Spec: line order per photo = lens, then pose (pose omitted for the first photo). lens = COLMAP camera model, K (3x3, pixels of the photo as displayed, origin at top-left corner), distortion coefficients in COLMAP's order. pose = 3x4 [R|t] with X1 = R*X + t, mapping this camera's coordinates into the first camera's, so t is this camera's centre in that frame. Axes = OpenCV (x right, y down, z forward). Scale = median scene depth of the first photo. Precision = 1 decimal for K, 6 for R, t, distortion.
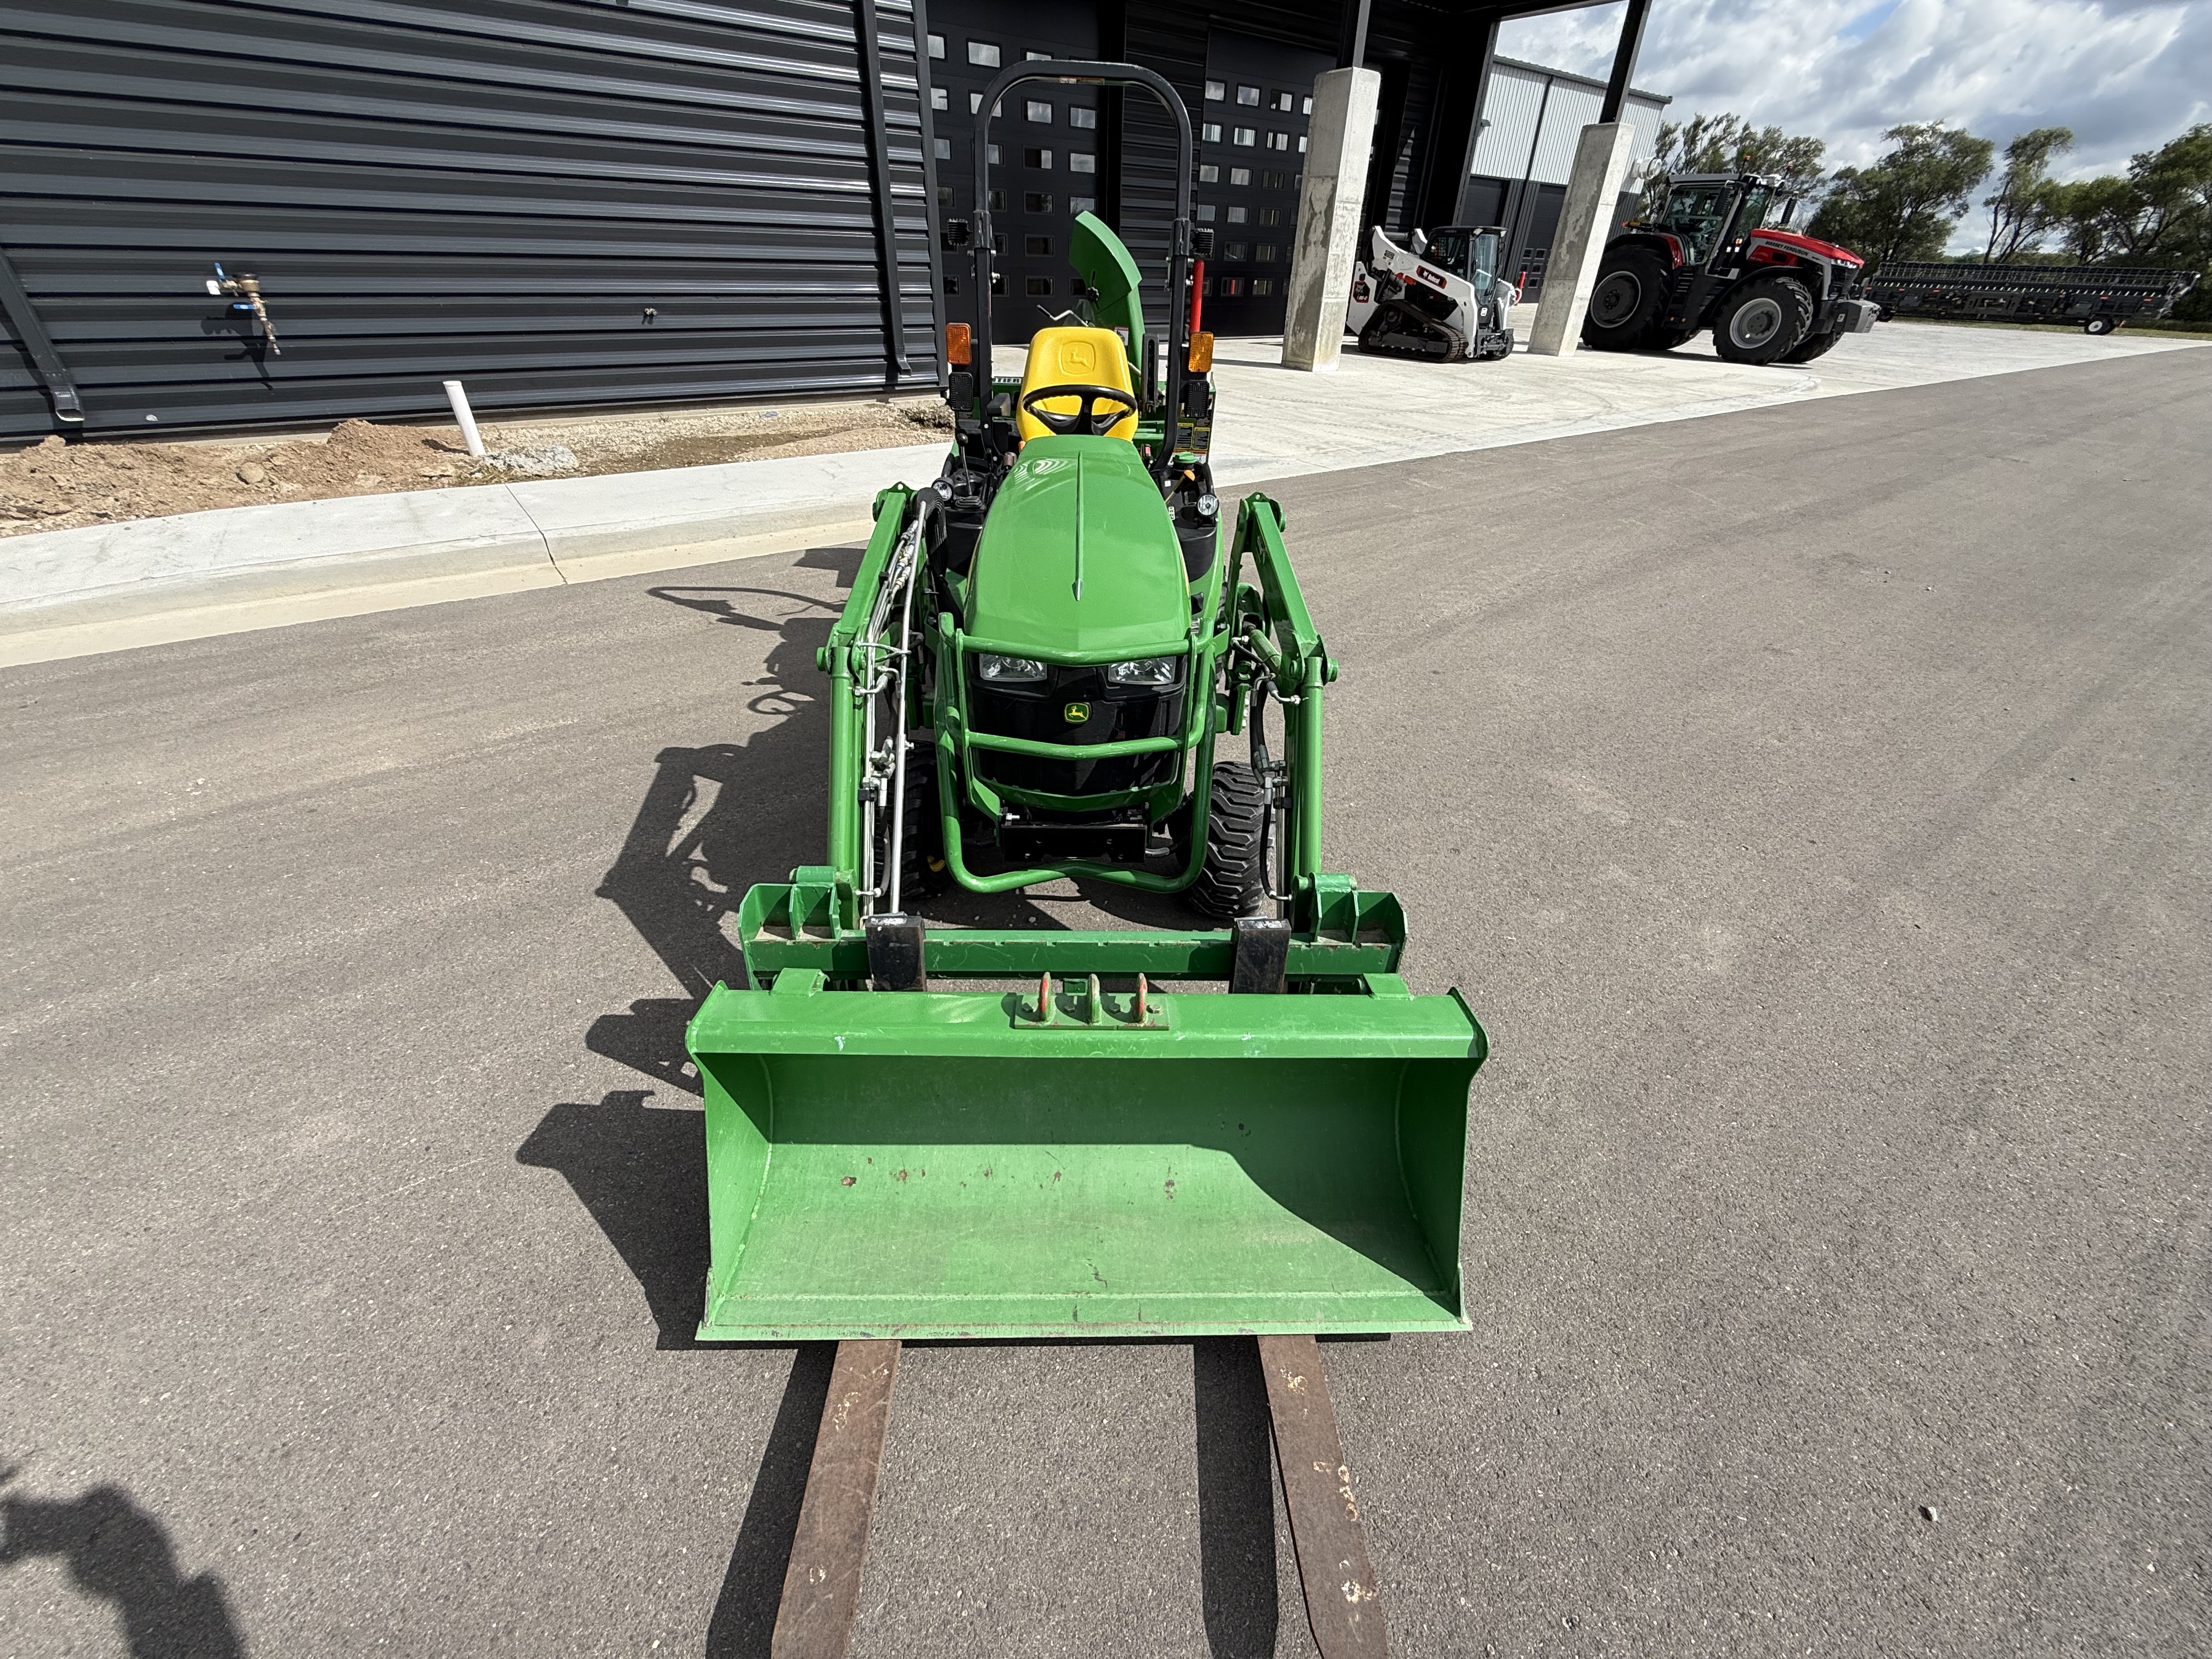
lens RADIAL K [[884.1, 0, 1101.3], [0, 884.1, 820.9], [0, 0, 1]] dist [0.000268, -0.000641]
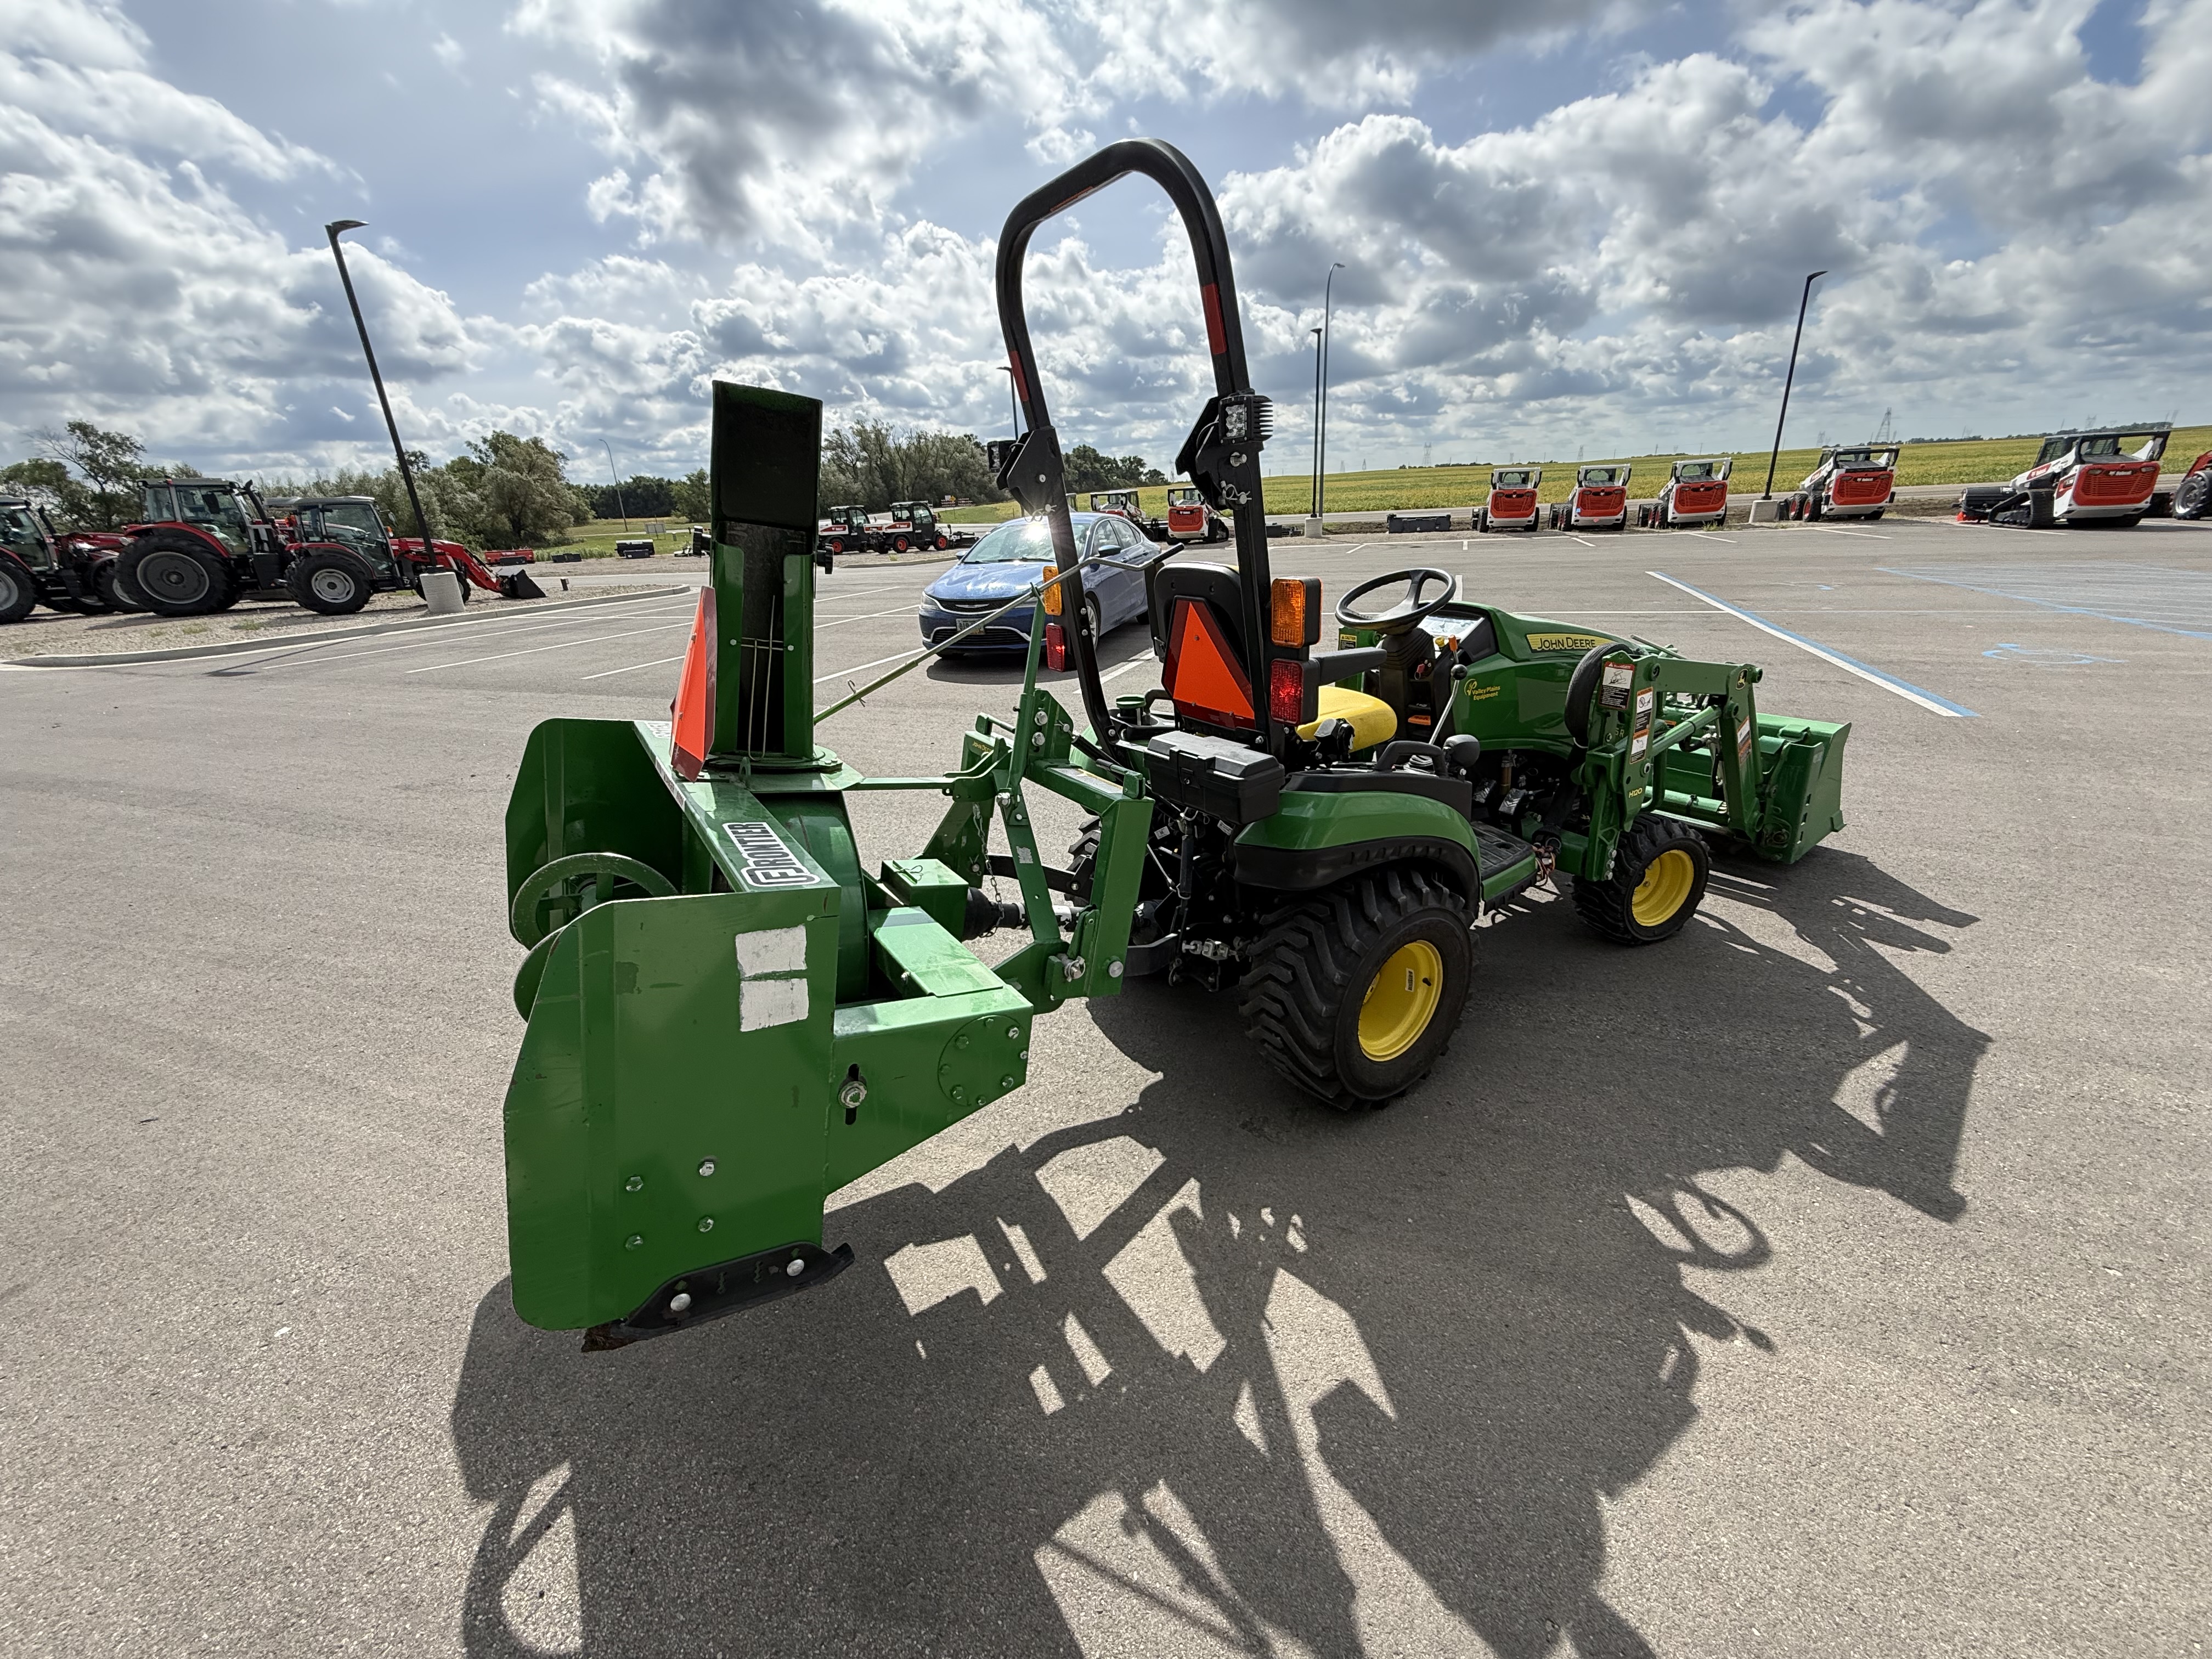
lens RADIAL K [[867.2, 0, 1108.6], [0, 867.2, 841.1], [0, 0, 1]] dist [0.003242, -0.001203]
pose [[-0.538884, -0.310709, 0.782984, -0.272044], [0.482610, 0.647950, 0.589278, -0.402629], [-0.690429, 0.695428, -0.199219, 0.635738]]
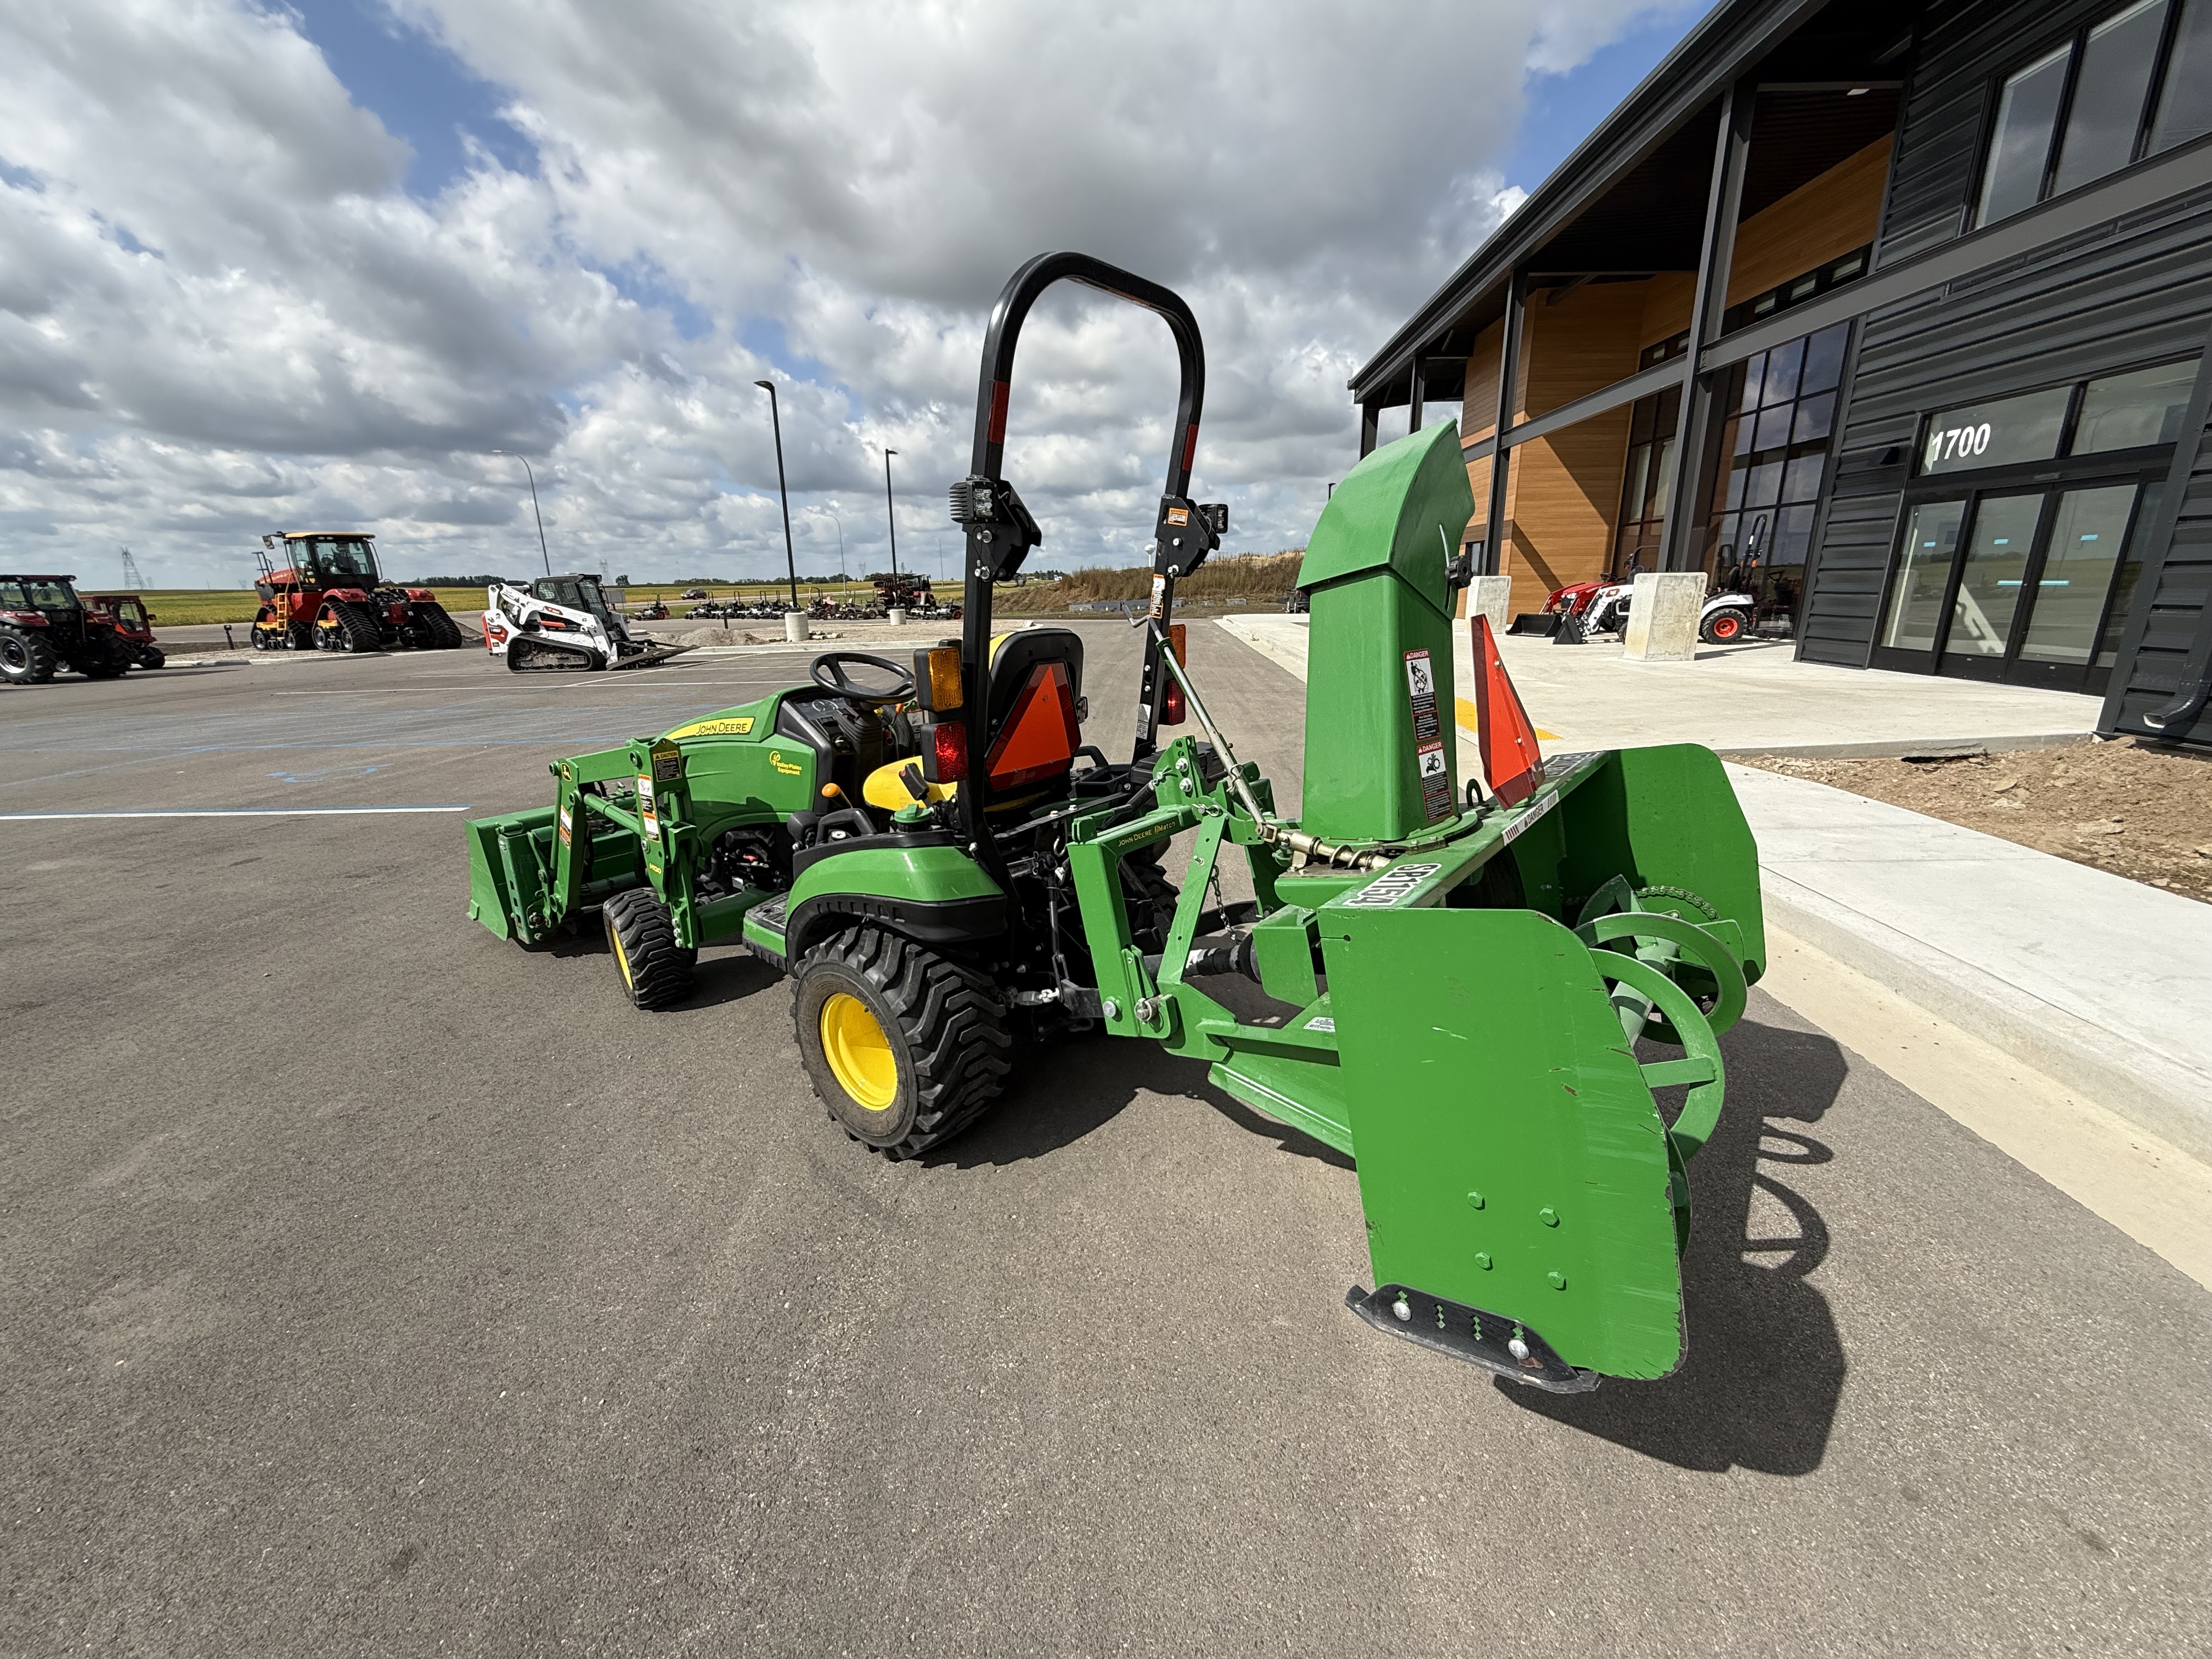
lens RADIAL K [[890.0, 0, 1102.4], [0, 890.0, 822.2], [0, 0, 1]] dist [-0.000446, -0.000655]
pose [[-0.638750, 0.187396, -0.746244, 0.248021], [-0.411109, 0.736708, 0.536891, -0.408849], [0.650375, 0.649727, -0.393532, 0.684064]]
